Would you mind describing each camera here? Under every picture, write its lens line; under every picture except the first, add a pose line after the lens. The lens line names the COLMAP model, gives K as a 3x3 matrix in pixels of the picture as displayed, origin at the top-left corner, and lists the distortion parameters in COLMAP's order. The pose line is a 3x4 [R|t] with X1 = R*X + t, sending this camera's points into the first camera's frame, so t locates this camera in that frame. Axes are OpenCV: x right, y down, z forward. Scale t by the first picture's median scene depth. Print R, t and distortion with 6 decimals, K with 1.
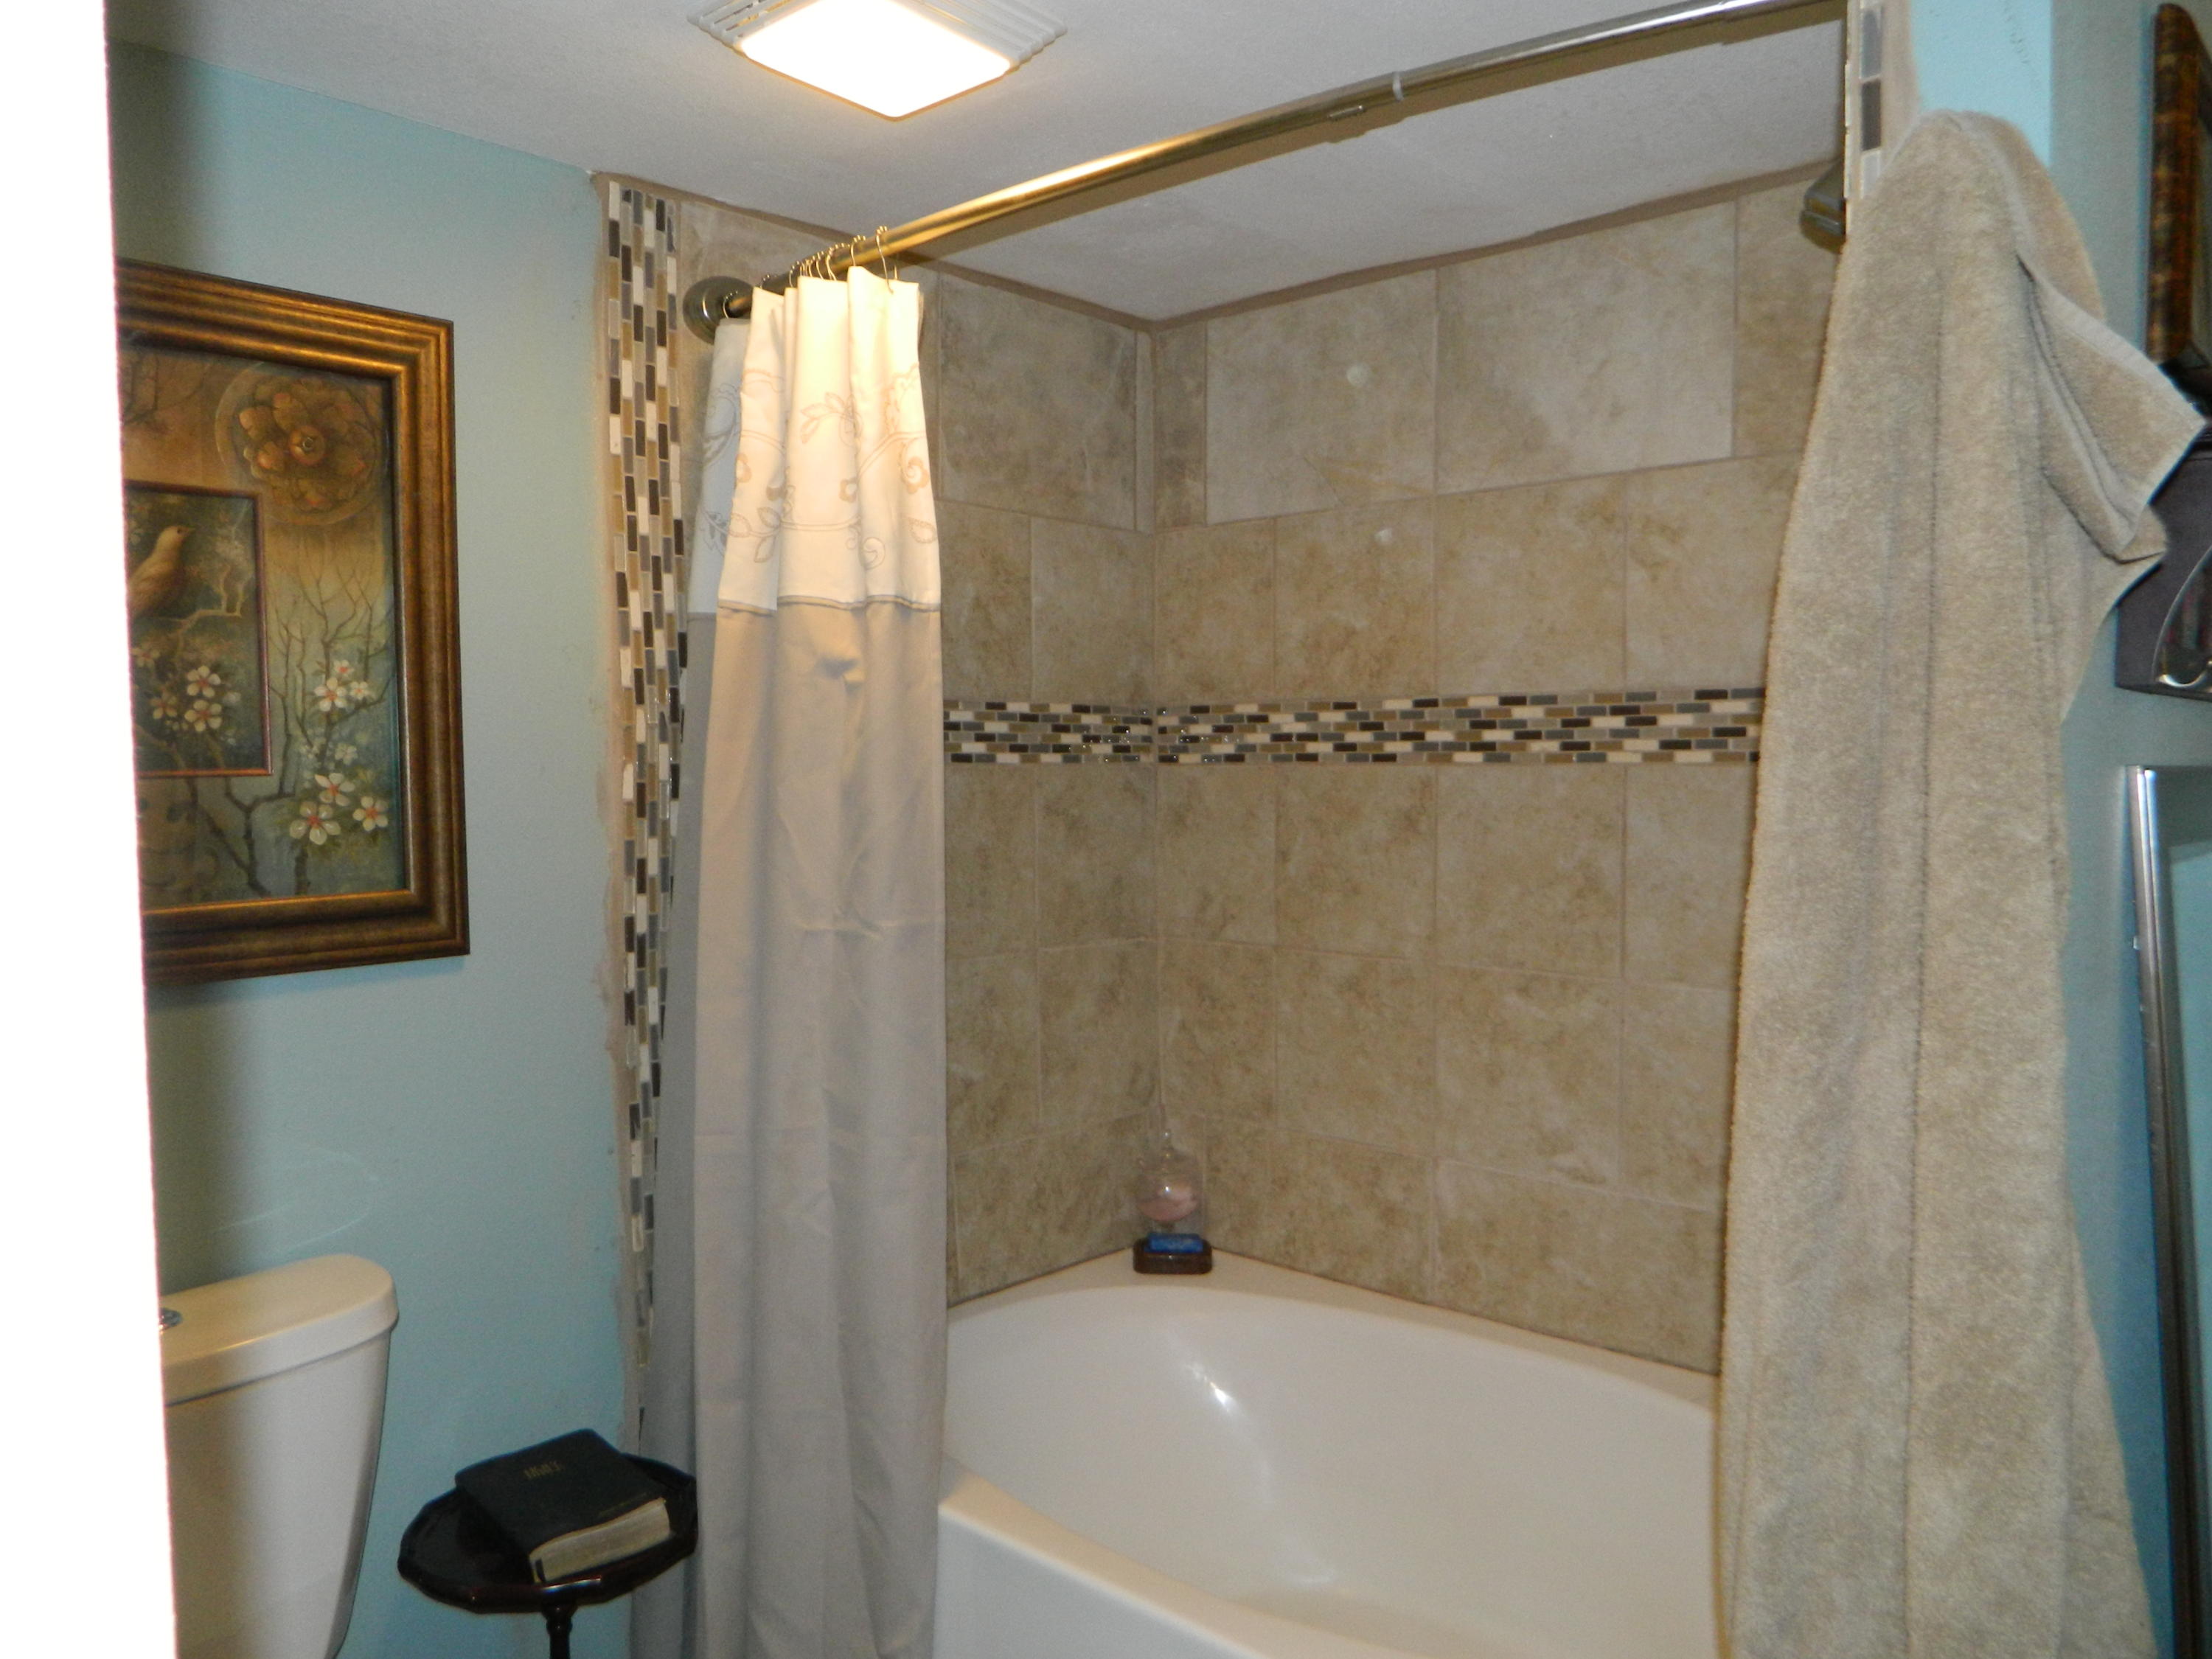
lens RADIAL K [[1644.8, 0, 1106.0], [0, 1644.8, 829.5], [0, 0, 1]] dist [-0.003206, 0.006192]
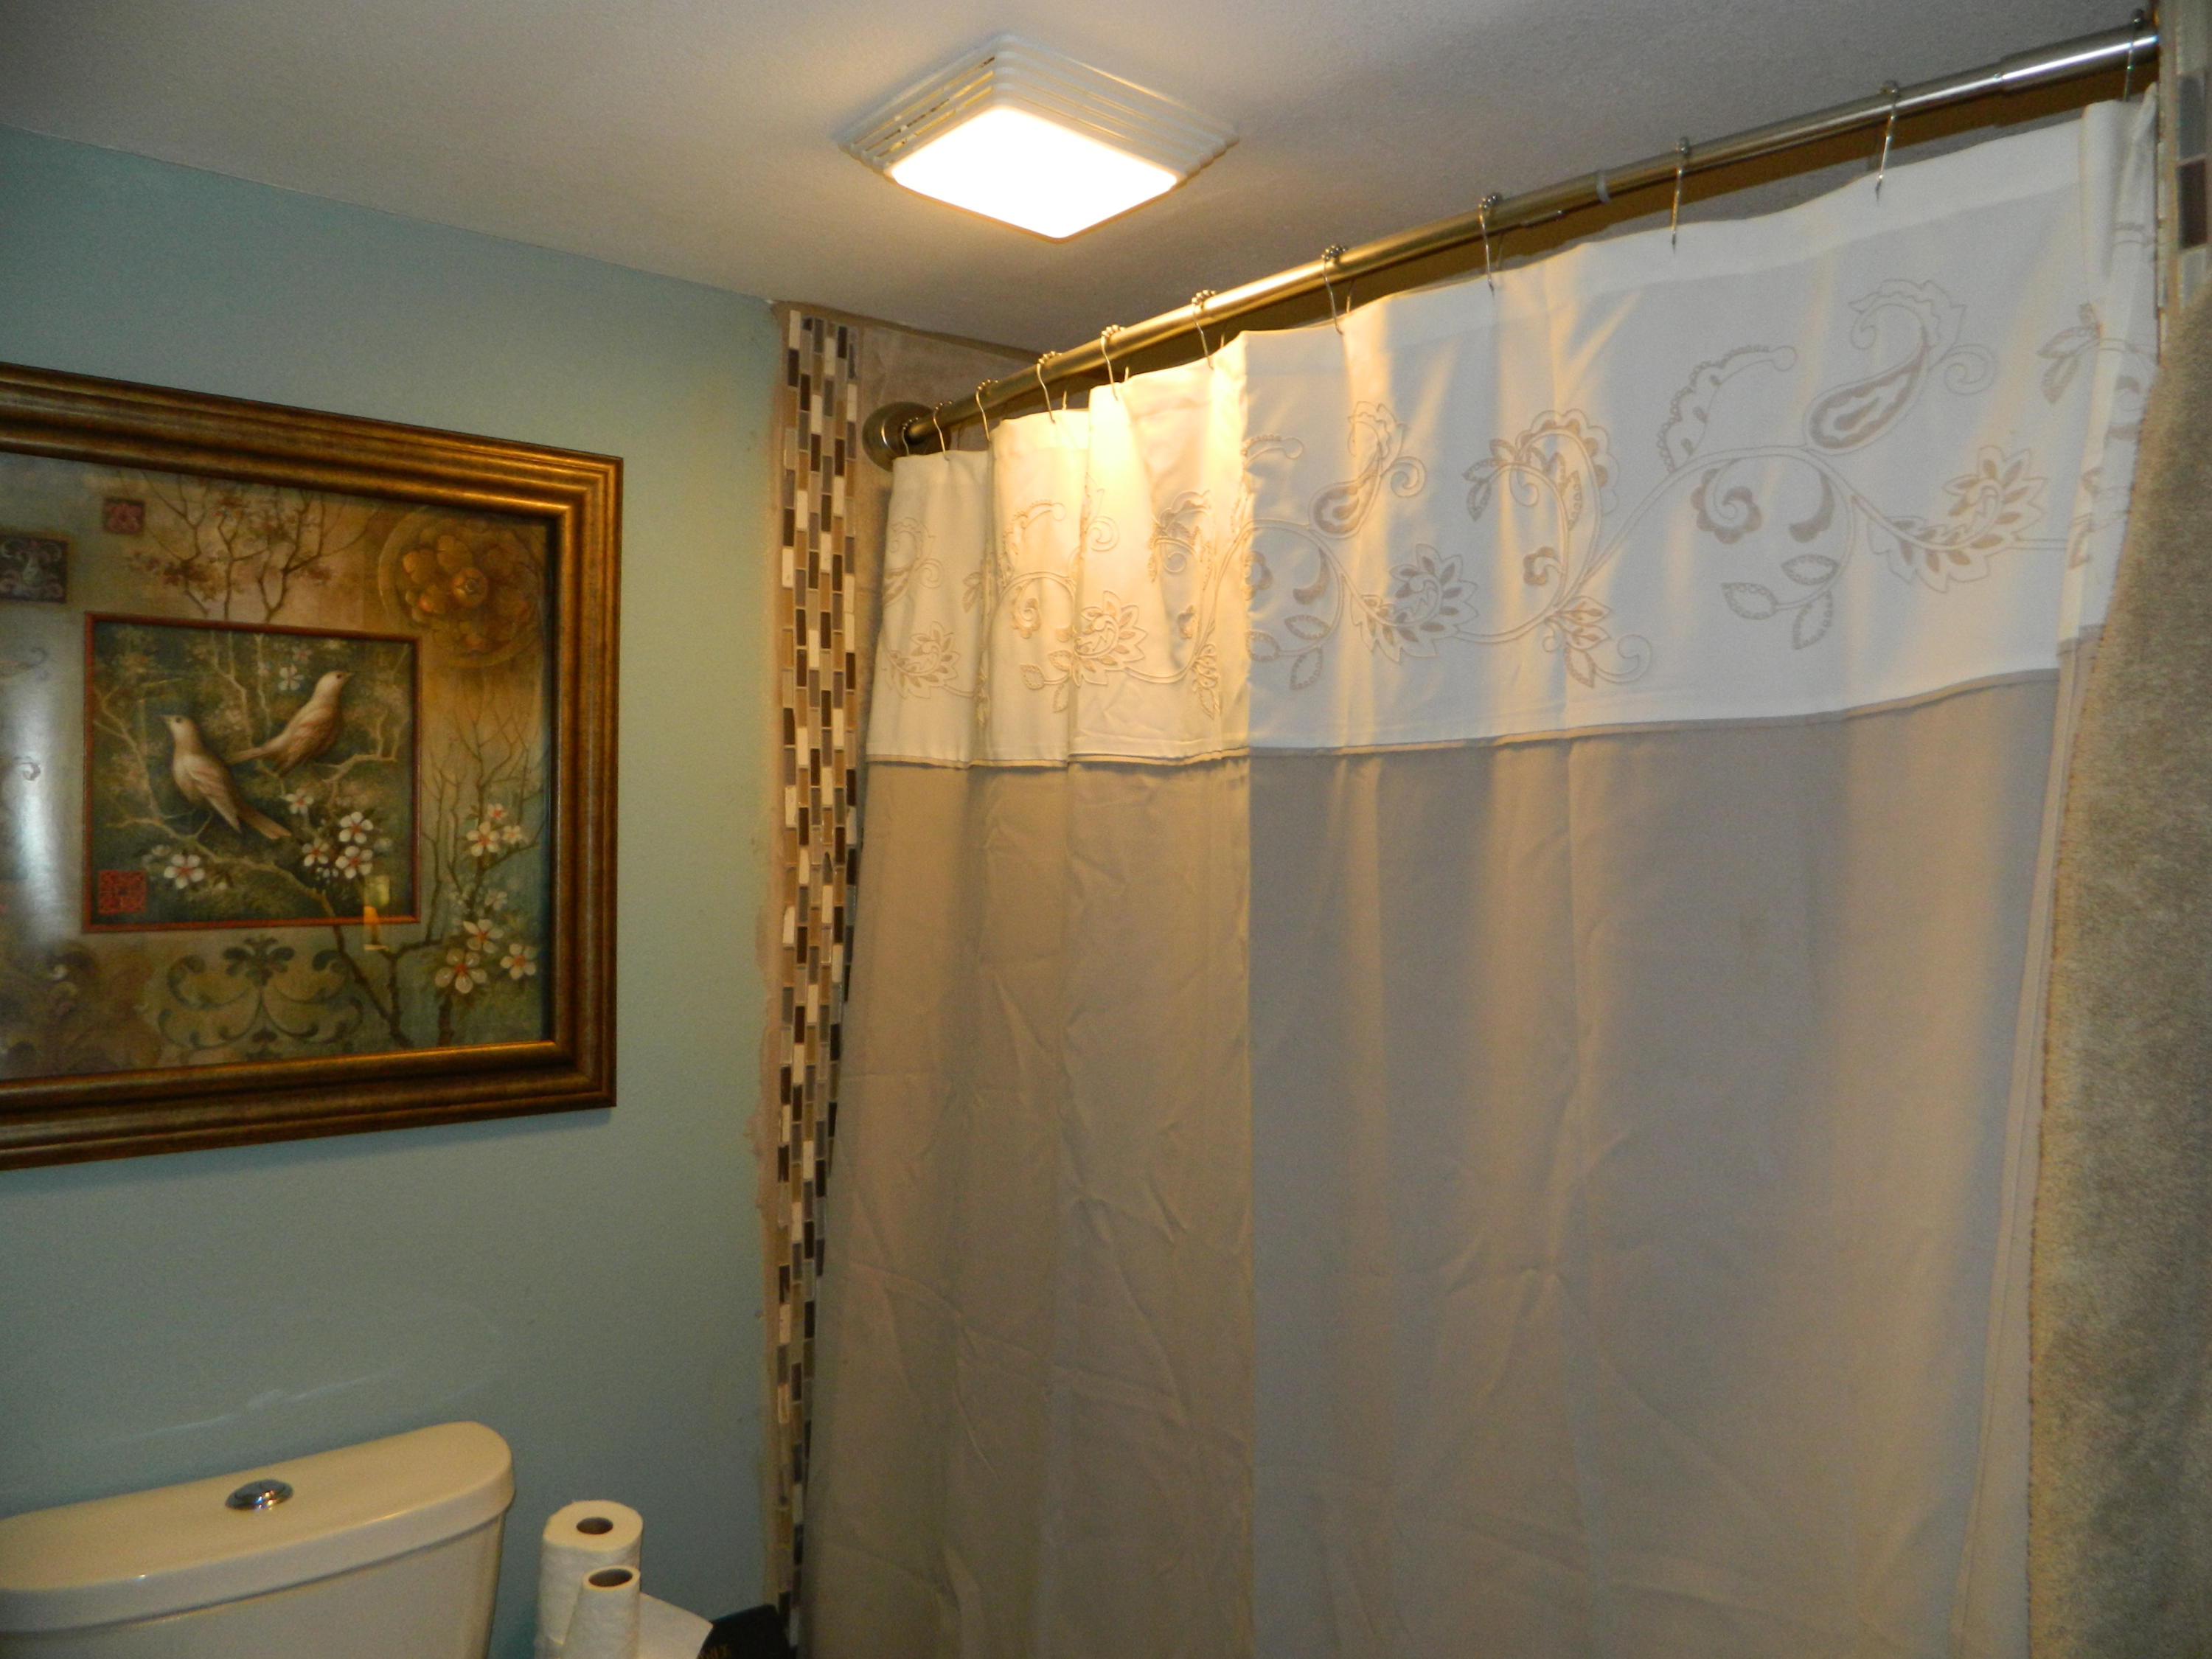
lens RADIAL K [[1644.8, 0, 1106.0], [0, 1644.8, 829.5], [0, 0, 1]] dist [-0.003206, 0.006192]
pose [[0.987808, 0.016440, -0.154805, 0.044164], [-0.024331, 0.998491, -0.049221, -0.047463], [0.153762, 0.052388, 0.986718, 0.089838]]
